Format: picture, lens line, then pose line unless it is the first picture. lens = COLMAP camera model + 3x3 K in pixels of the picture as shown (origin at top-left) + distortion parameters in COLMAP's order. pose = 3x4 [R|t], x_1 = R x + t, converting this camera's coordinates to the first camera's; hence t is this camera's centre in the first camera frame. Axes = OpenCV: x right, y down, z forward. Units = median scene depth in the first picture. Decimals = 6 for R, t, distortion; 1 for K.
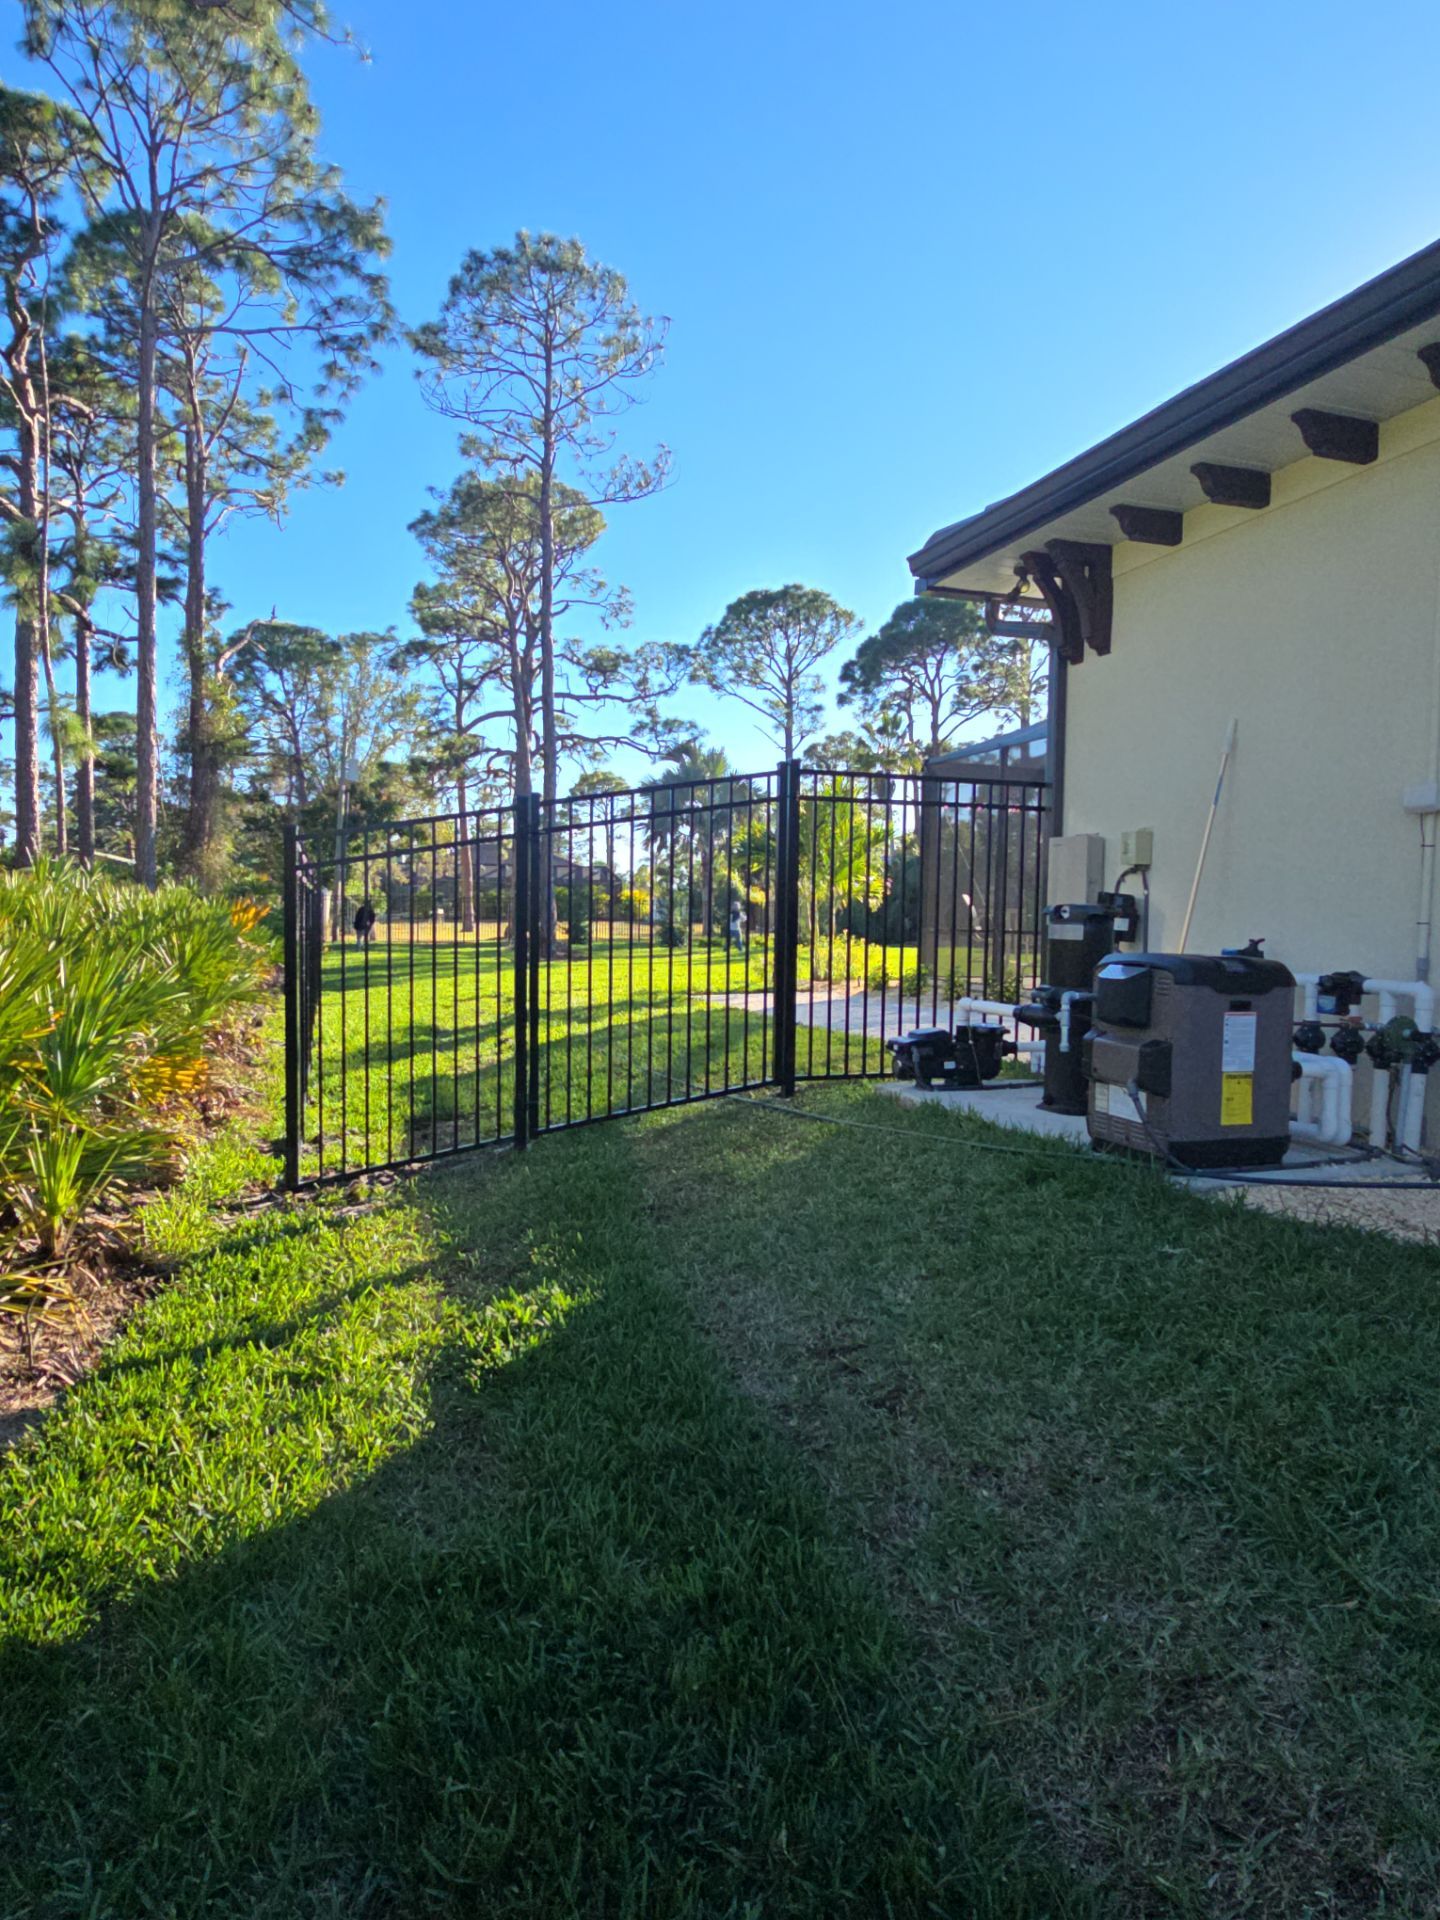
lens RADIAL K [[1174.5, 0, 712.8], [0, 1174.5, 967.2], [0, 0, 1]] dist [-0.002063, 0.004103]
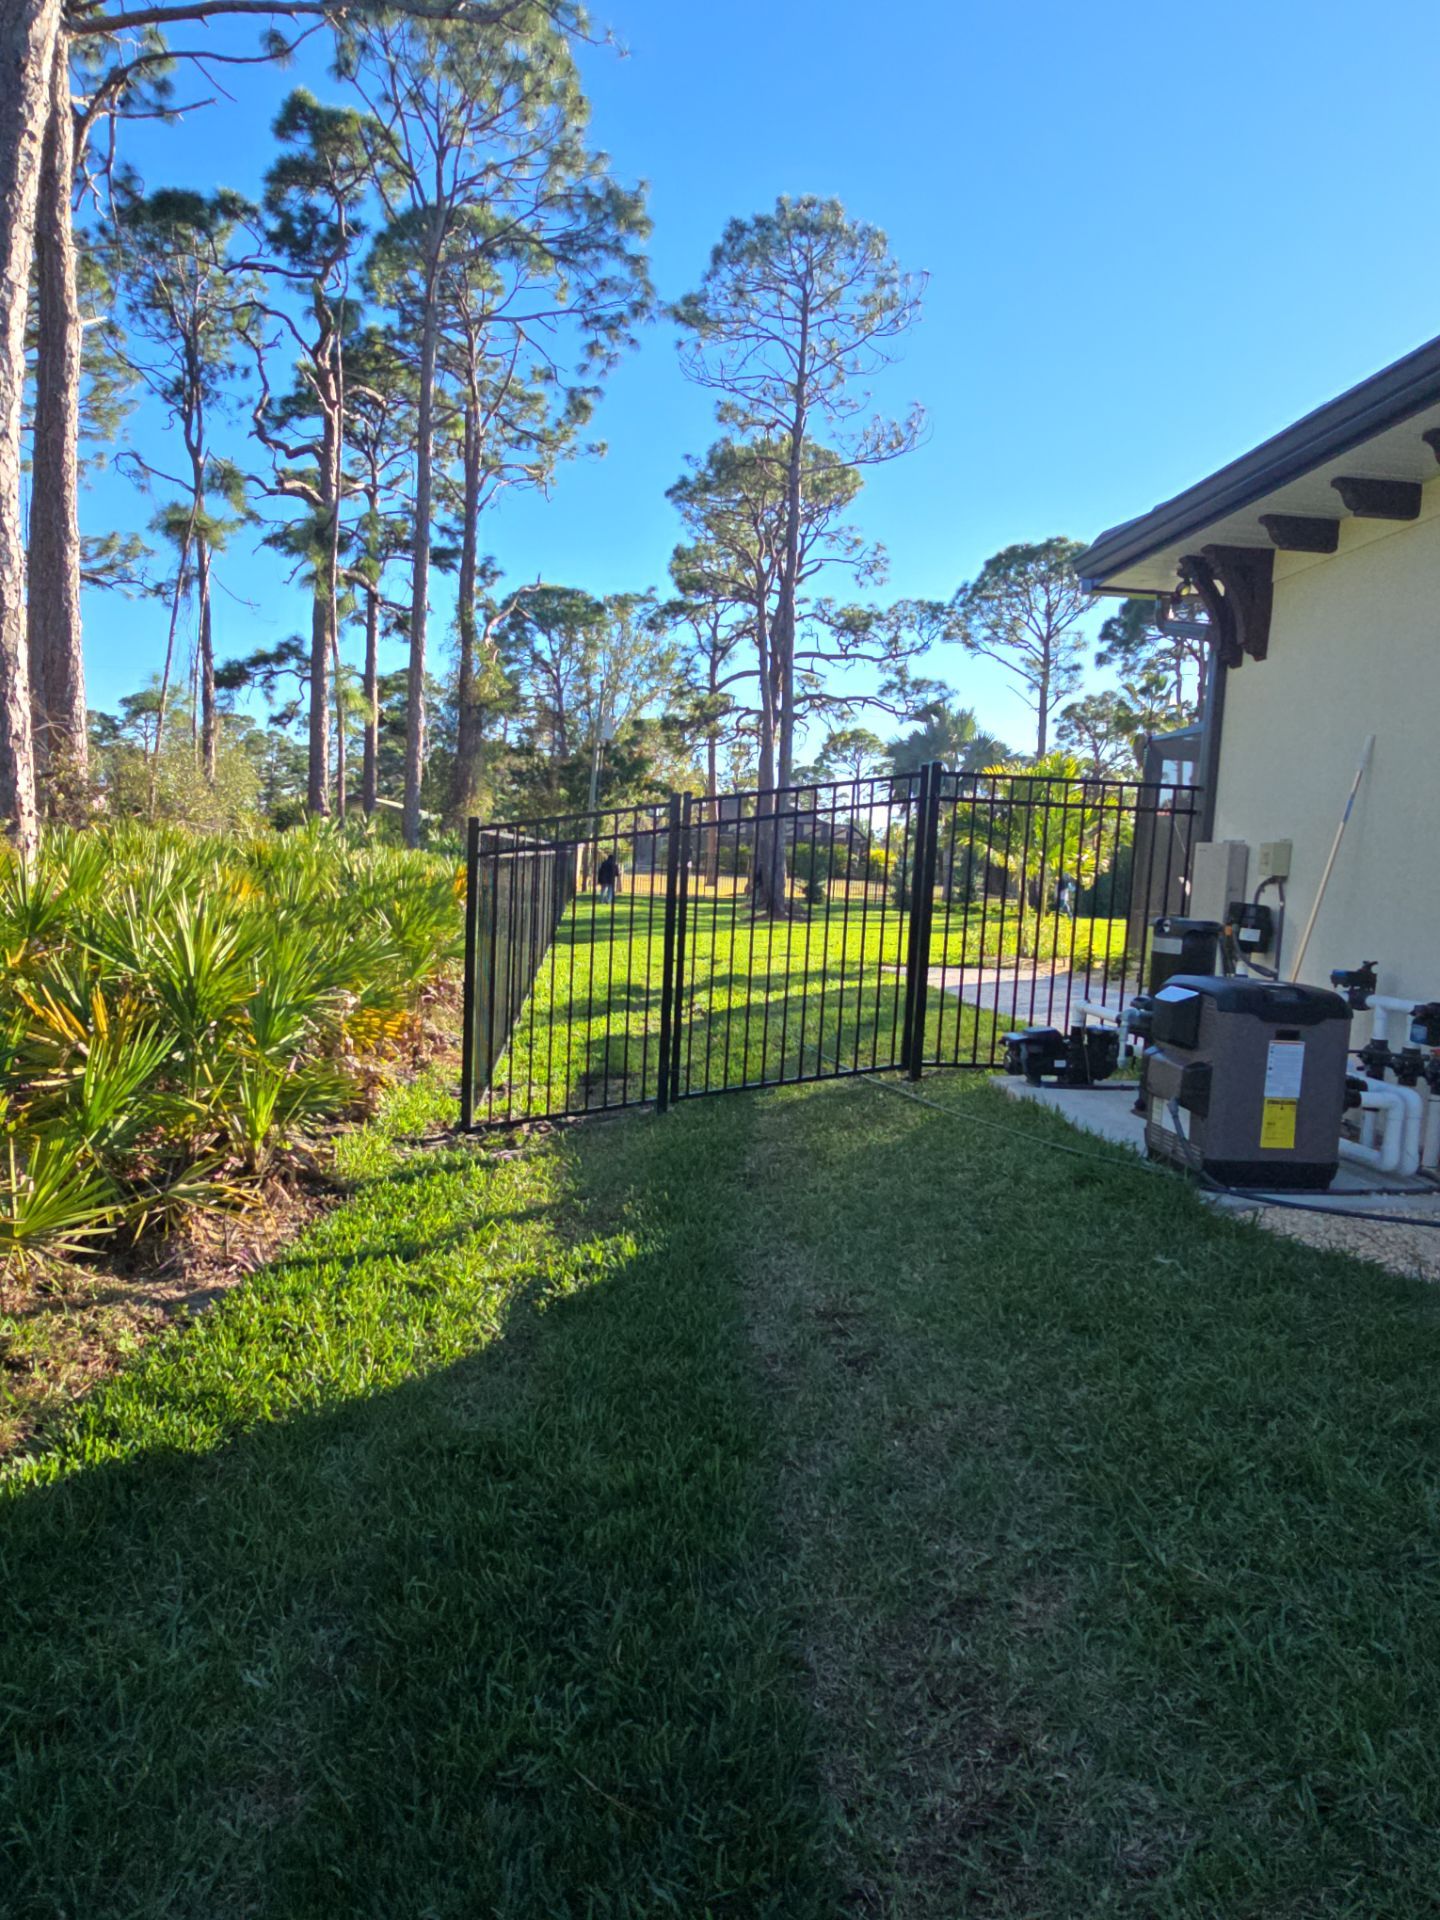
lens RADIAL K [[1174.5, 0, 712.8], [0, 1174.5, 967.2], [0, 0, 1]] dist [-0.002063, 0.004103]
pose [[0.976306, 0.053290, -0.209732, 0.019828], [-0.045154, 0.998037, 0.043393, -0.005804], [0.211633, -0.032895, 0.976795, -0.013996]]
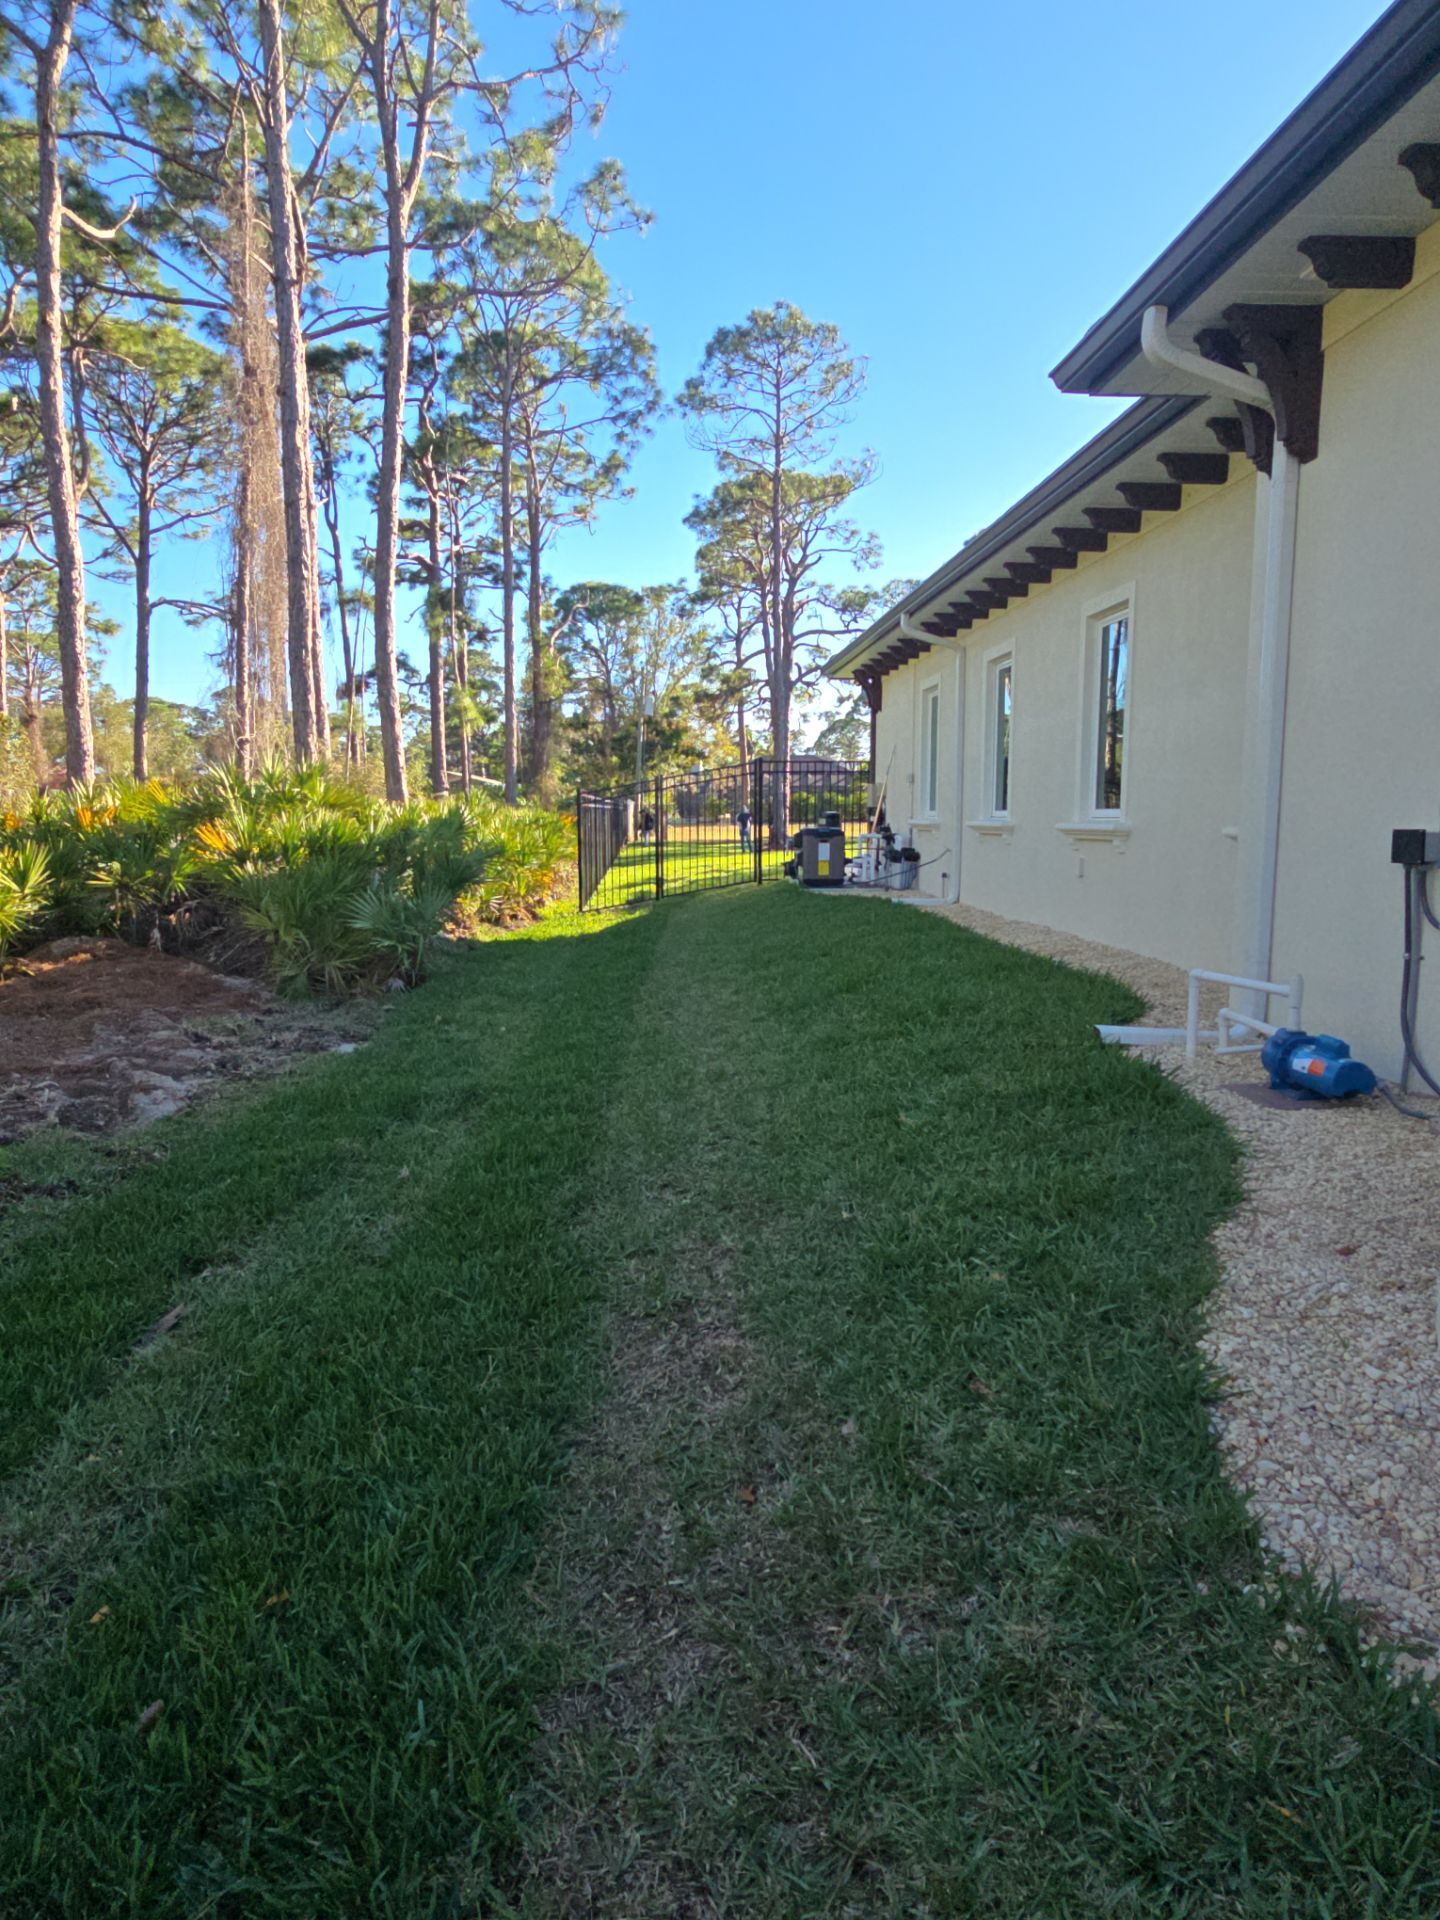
lens RADIAL K [[1195.4, 0, 713.6], [0, 1195.4, 962.7], [0, 0, 1]] dist [-0.003310, 0.002885]
pose [[0.965323, 0.015282, -0.260610, 0.127258], [0.004748, 0.997092, 0.076055, 0.014561], [0.261015, -0.074655, 0.962444, -0.308659]]
